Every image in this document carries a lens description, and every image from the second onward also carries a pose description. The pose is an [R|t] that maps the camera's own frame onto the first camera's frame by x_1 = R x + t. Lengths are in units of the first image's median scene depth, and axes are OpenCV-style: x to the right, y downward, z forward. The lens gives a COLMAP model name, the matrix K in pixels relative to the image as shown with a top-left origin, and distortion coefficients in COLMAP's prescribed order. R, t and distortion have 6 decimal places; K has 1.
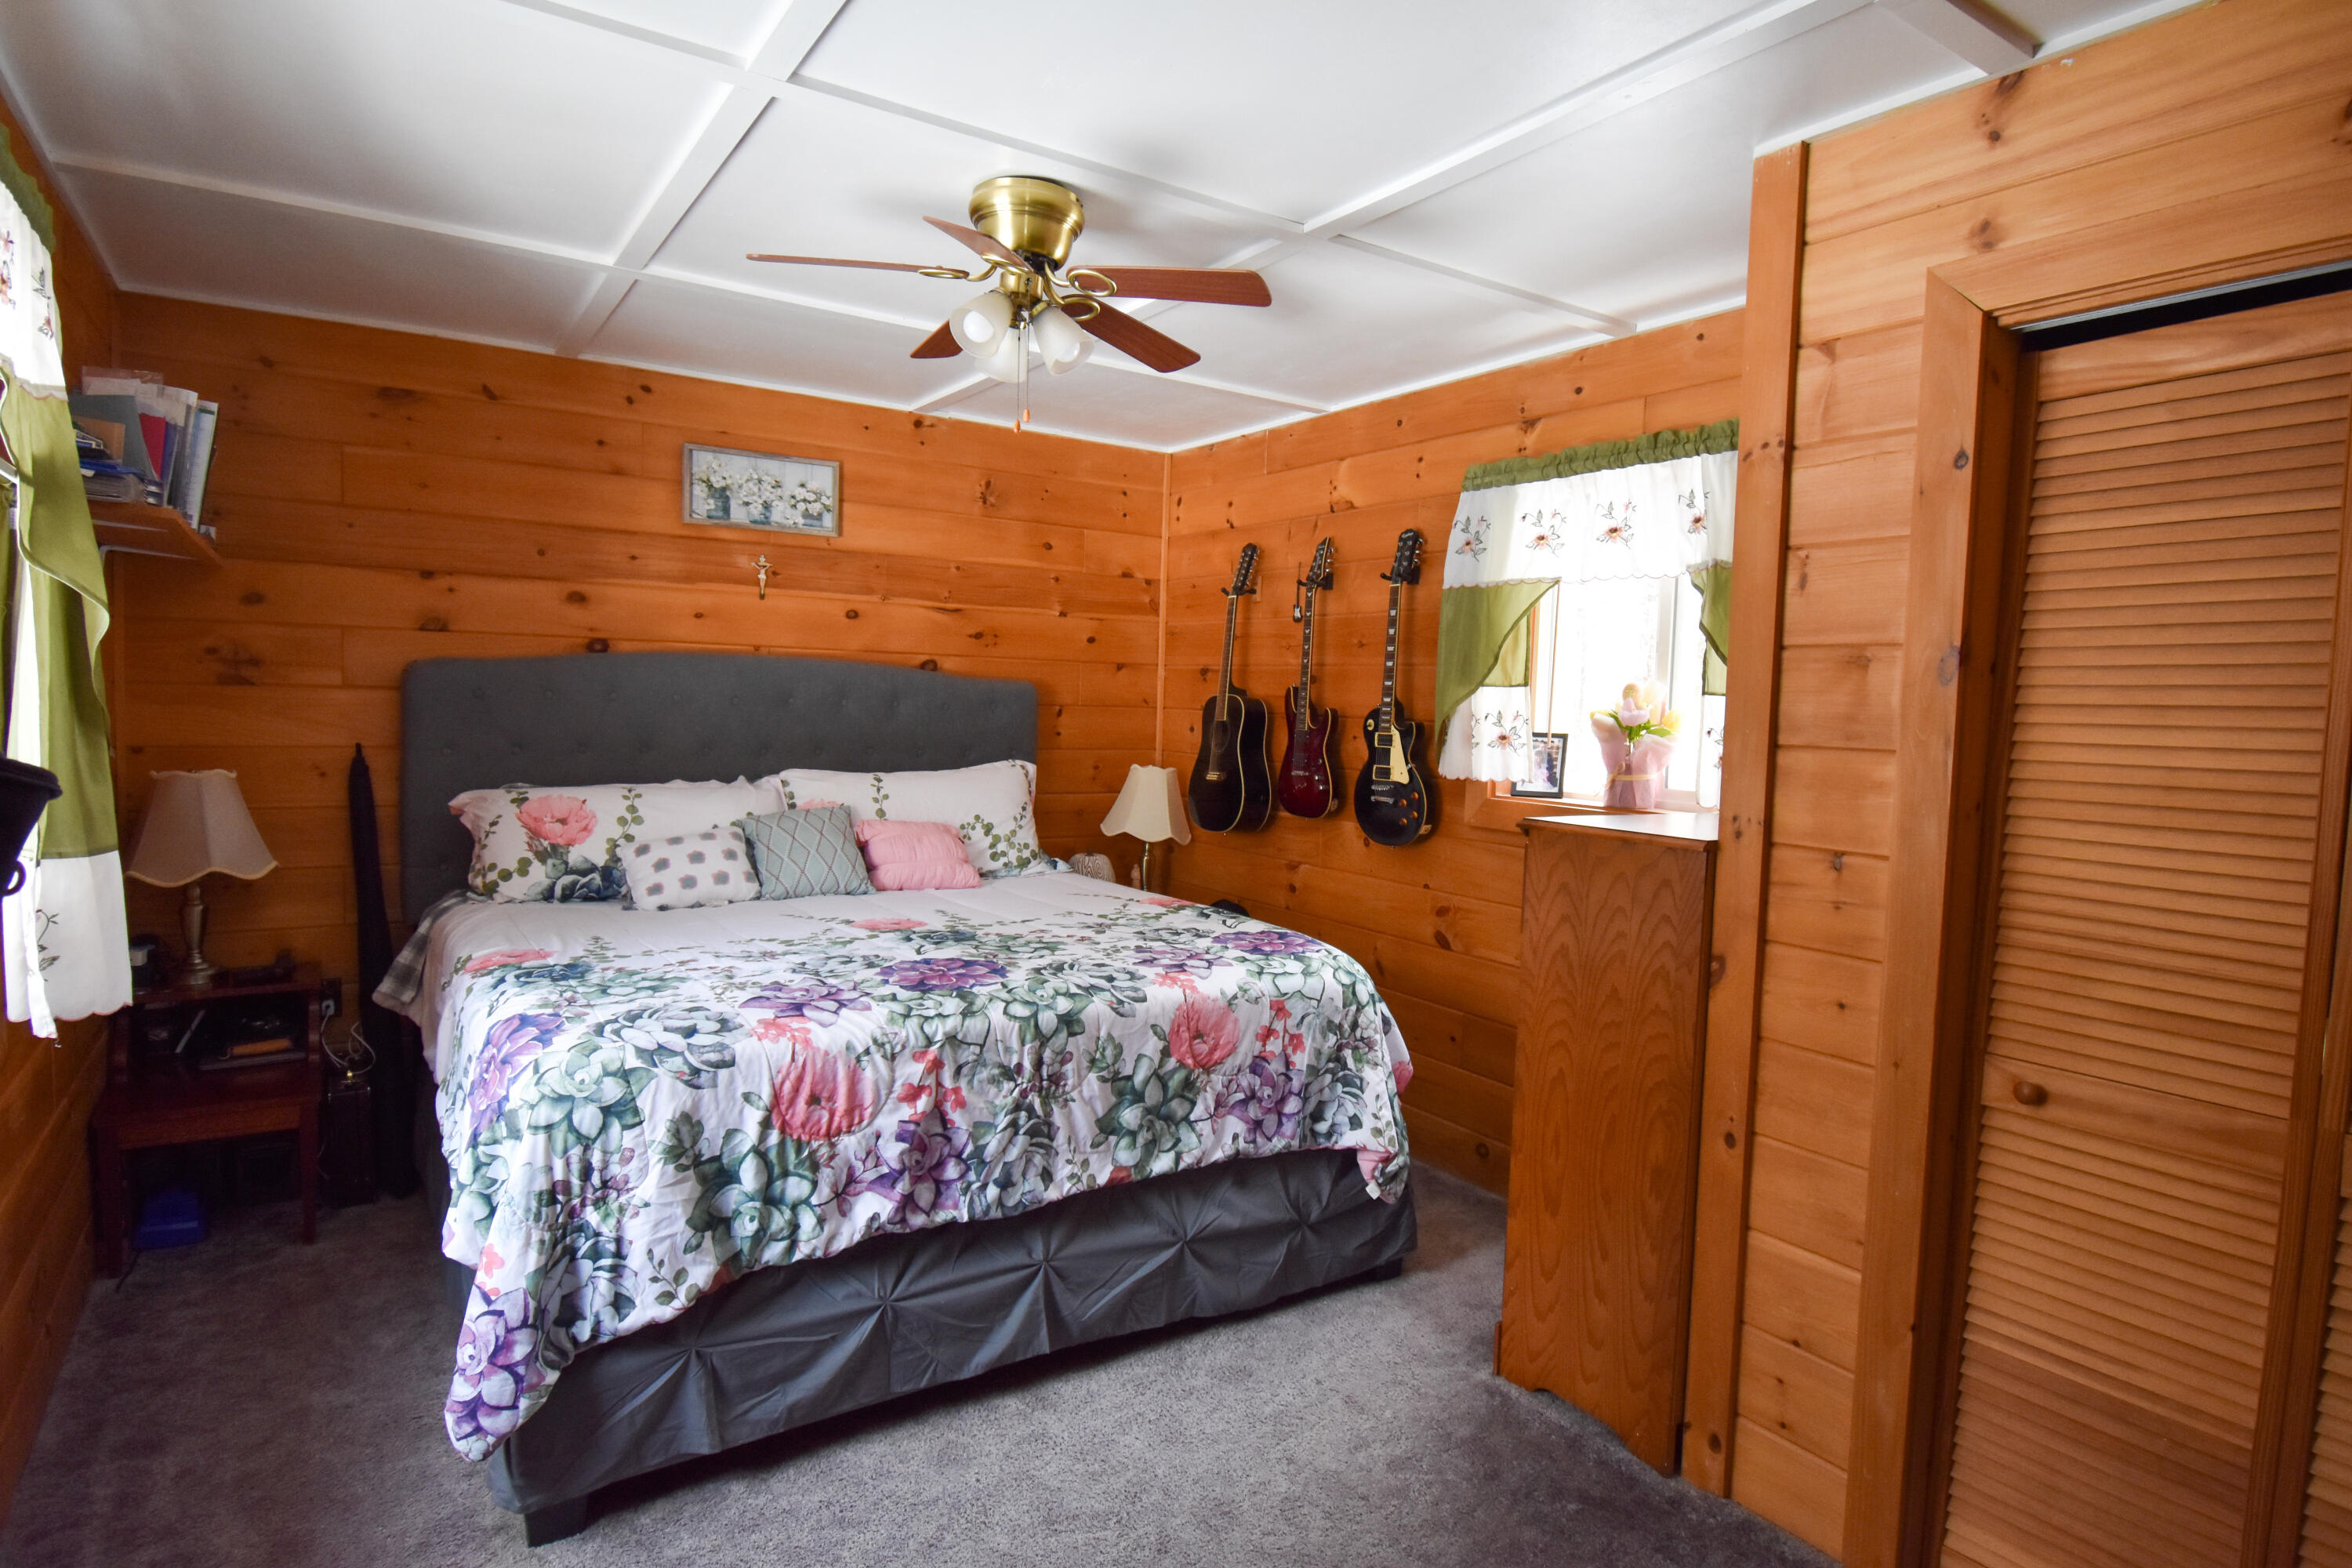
lens RADIAL K [[1259.5, 0, 1175.5], [0, 1259.5, 780.6], [0, 0, 1]] dist [0.025360, -0.031367]
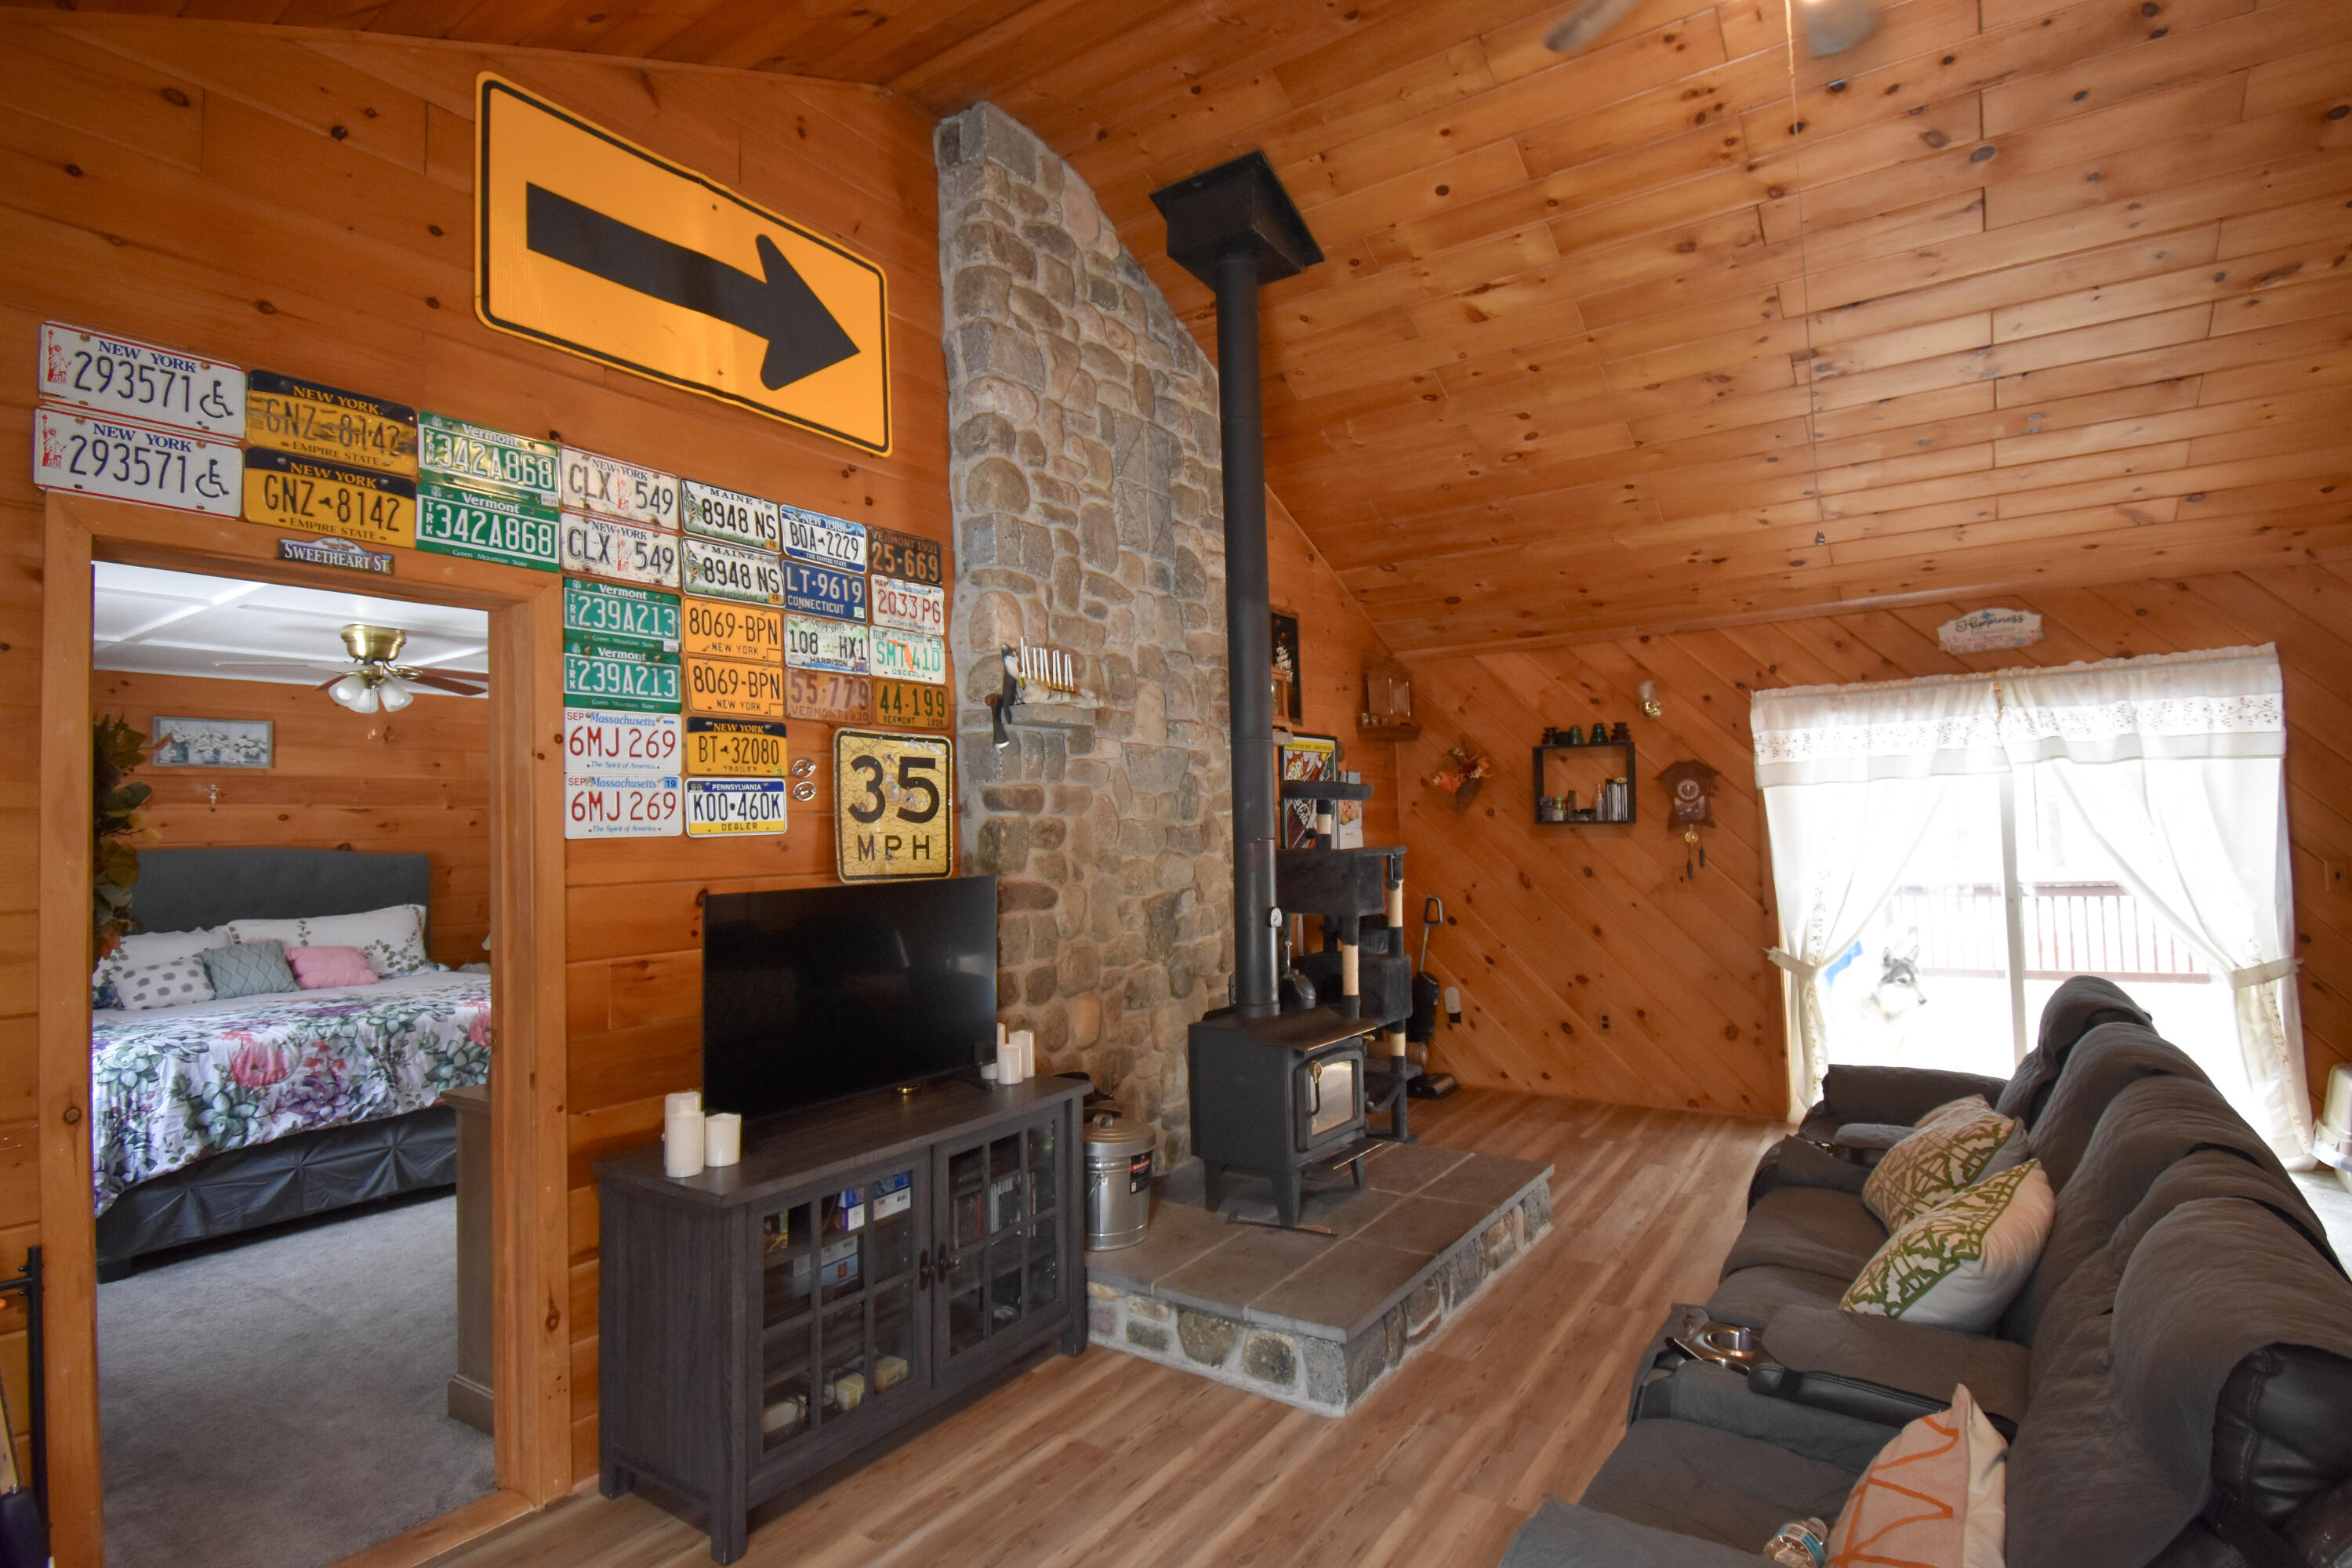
lens RADIAL K [[1165.2, 0, 1182.2], [0, 1165.2, 781.9], [0, 0, 1]] dist [0.027200, -0.033102]
pose [[0.923638, -0.039696, 0.381206, 0.289621], [0.080853, 0.992419, -0.092559, 0.061957], [-0.374641, 0.116313, 0.919845, -0.987188]]
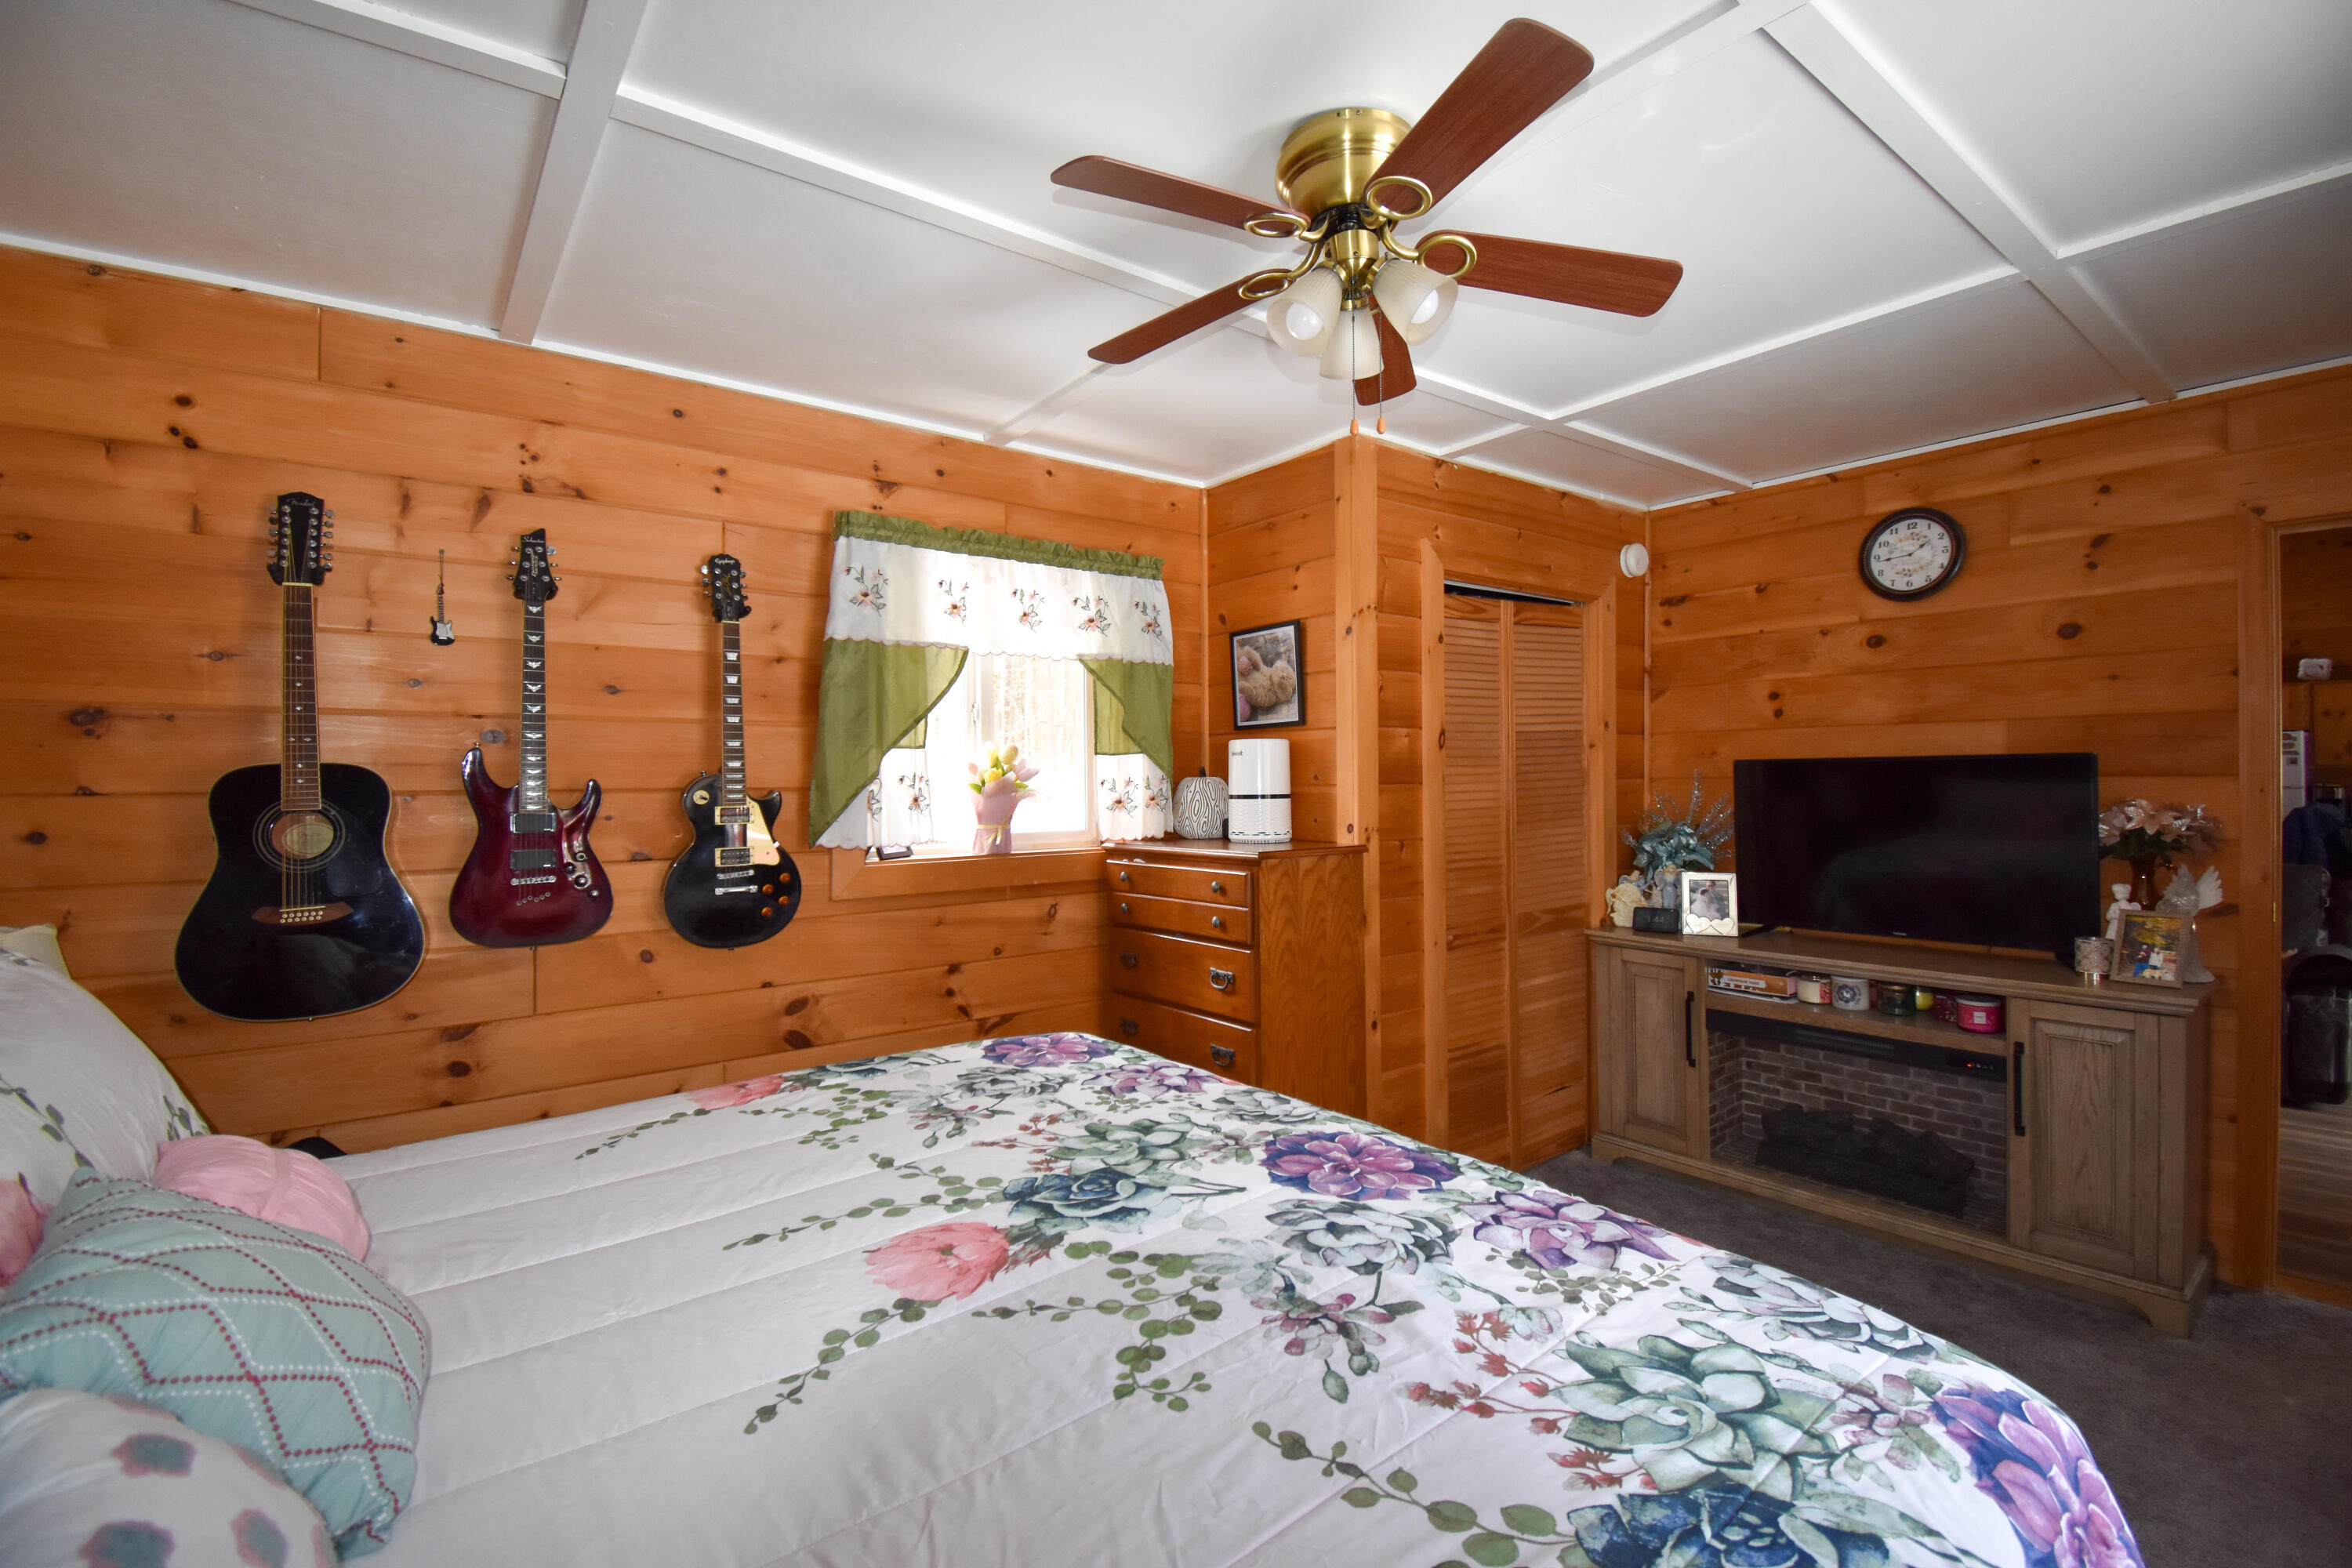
lens RADIAL K [[1026.6, 0, 1182.5], [0, 1026.6, 776.4], [0, 0, 1]] dist [0.025792, -0.029137]
pose [[-0.066203, -0.031846, 0.997298, -0.603199], [0.071498, 0.996770, 0.036576, -0.072278], [-0.995241, 0.073726, -0.063712, 0.913642]]
